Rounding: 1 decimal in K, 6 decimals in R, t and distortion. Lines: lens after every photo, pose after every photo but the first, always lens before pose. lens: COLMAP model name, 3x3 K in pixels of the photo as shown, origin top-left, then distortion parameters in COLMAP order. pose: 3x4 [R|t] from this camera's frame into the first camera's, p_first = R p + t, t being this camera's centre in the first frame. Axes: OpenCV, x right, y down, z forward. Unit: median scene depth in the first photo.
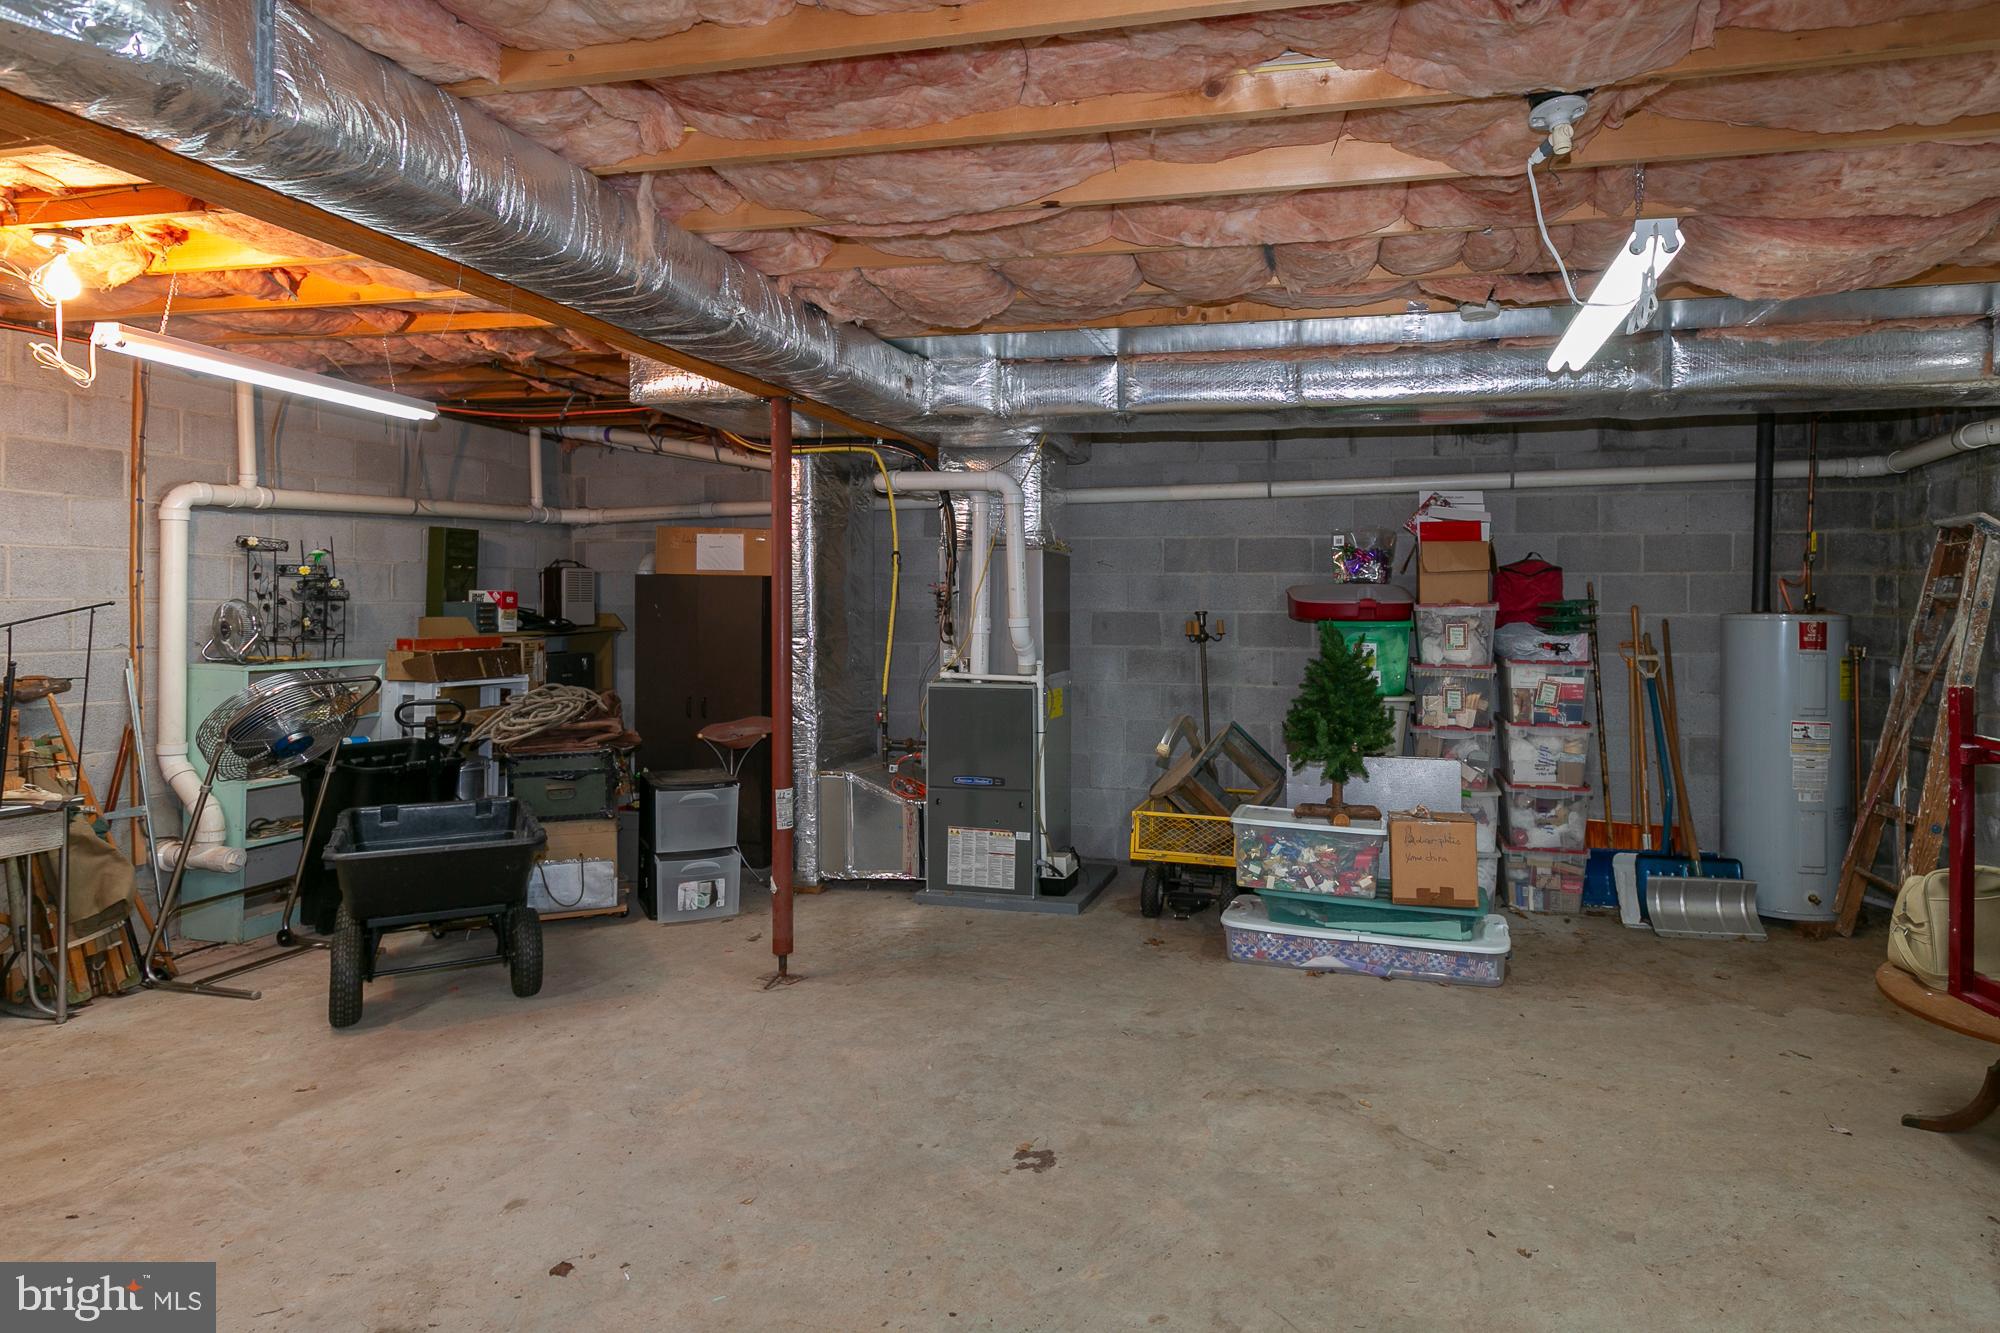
lens RADIAL K [[1121.5, 0, 1137.0], [0, 1121.5, 616.6], [0, 0, 1]] dist [0.000146, 0.001157]
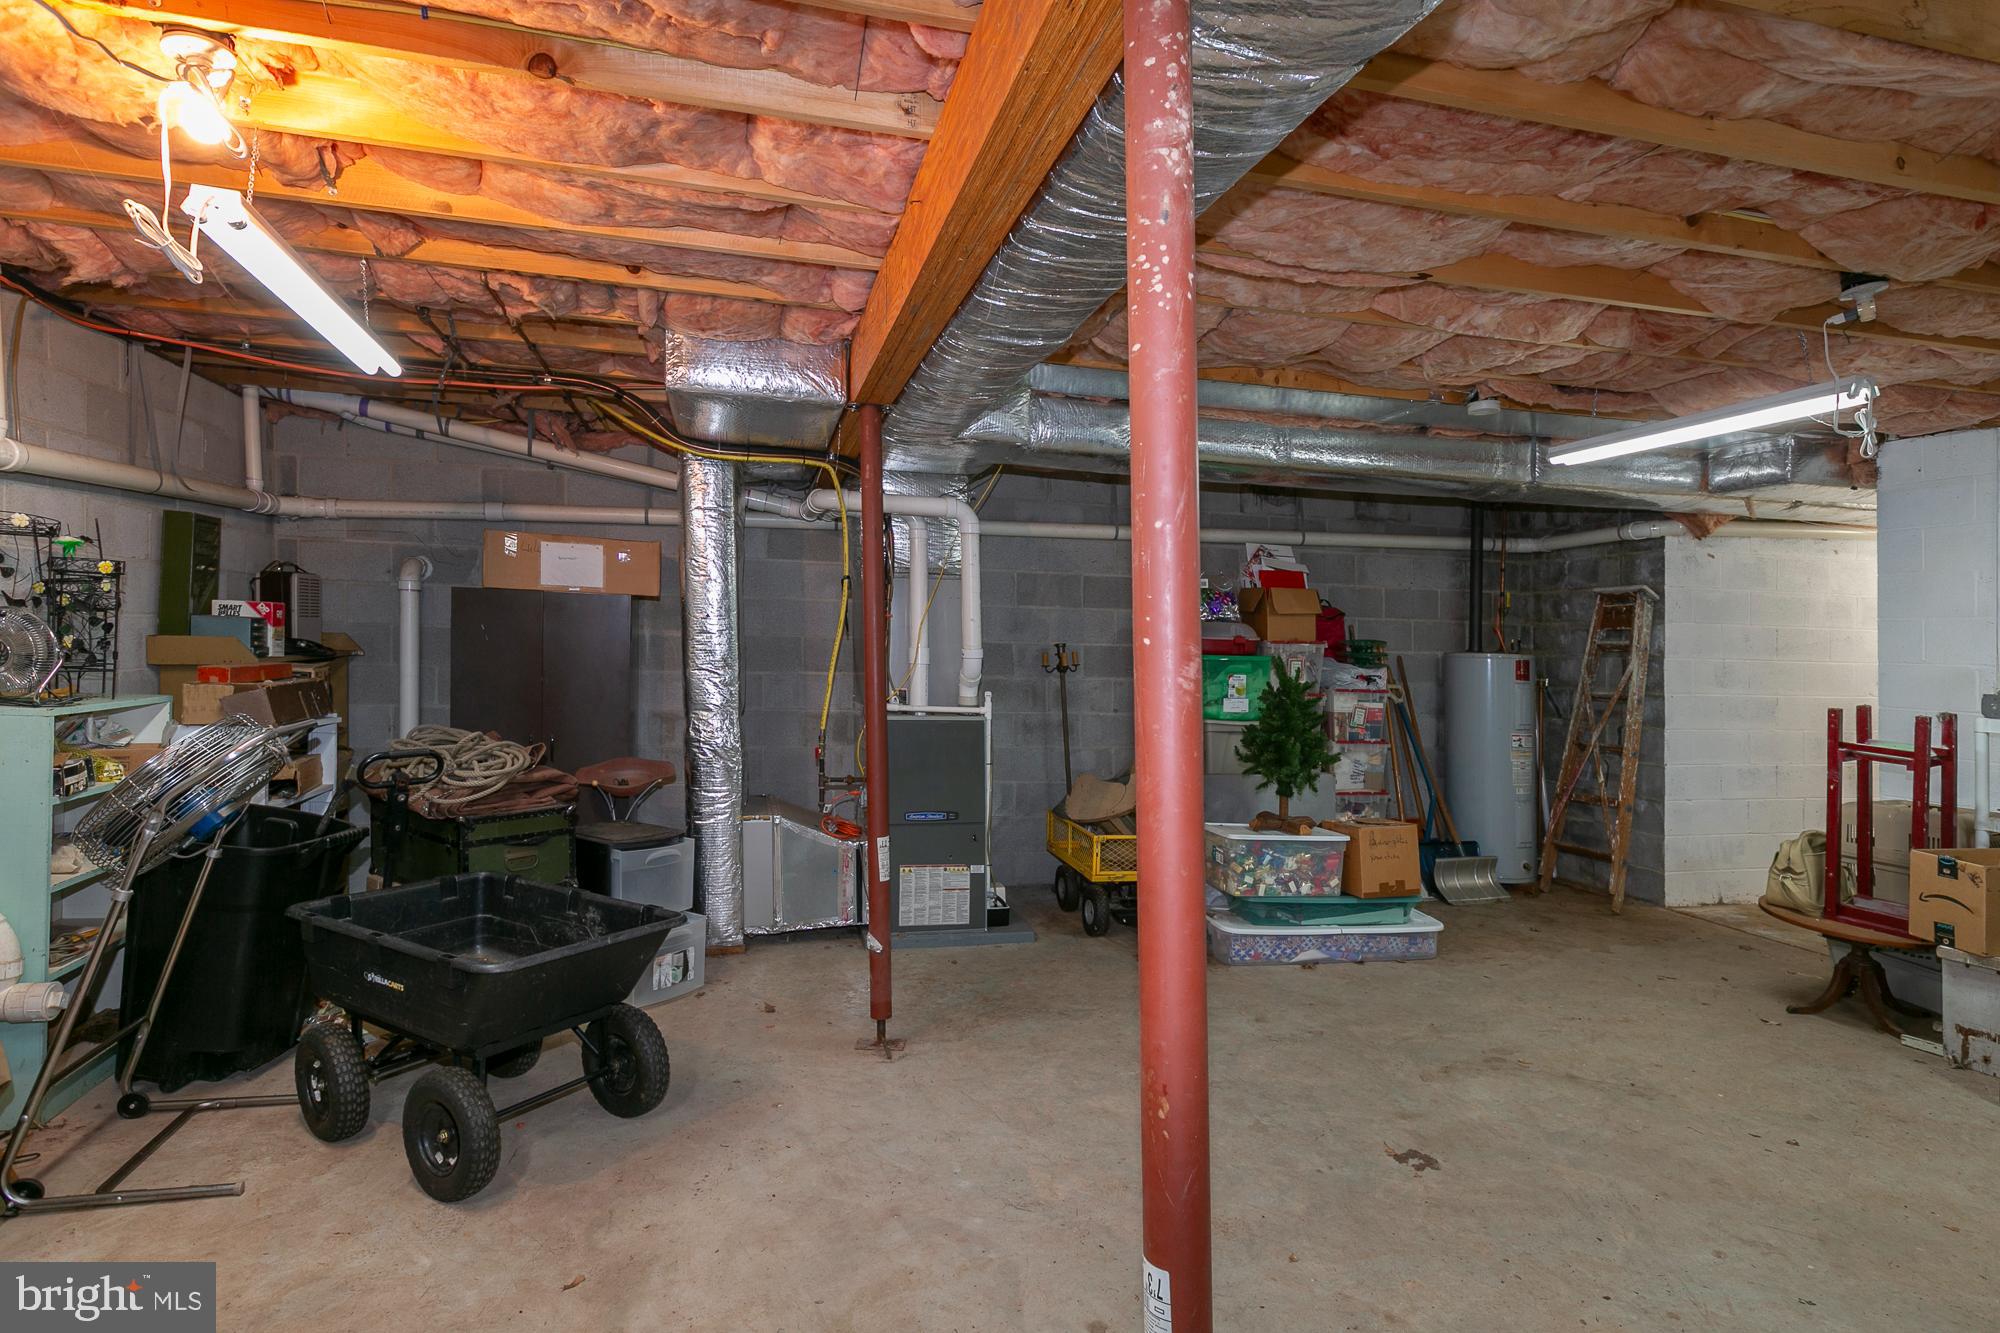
lens RADIAL K [[1058.3, 0, 1027.9], [0, 1058.3, 642.9], [0, 0, 1]] dist [0.001606, -0.001556]
pose [[0.884798, 0.016022, 0.465700, -0.581982], [-0.016458, 0.999860, -0.003131, -0.002258], [-0.465685, -0.004894, 0.884937, 0.177513]]
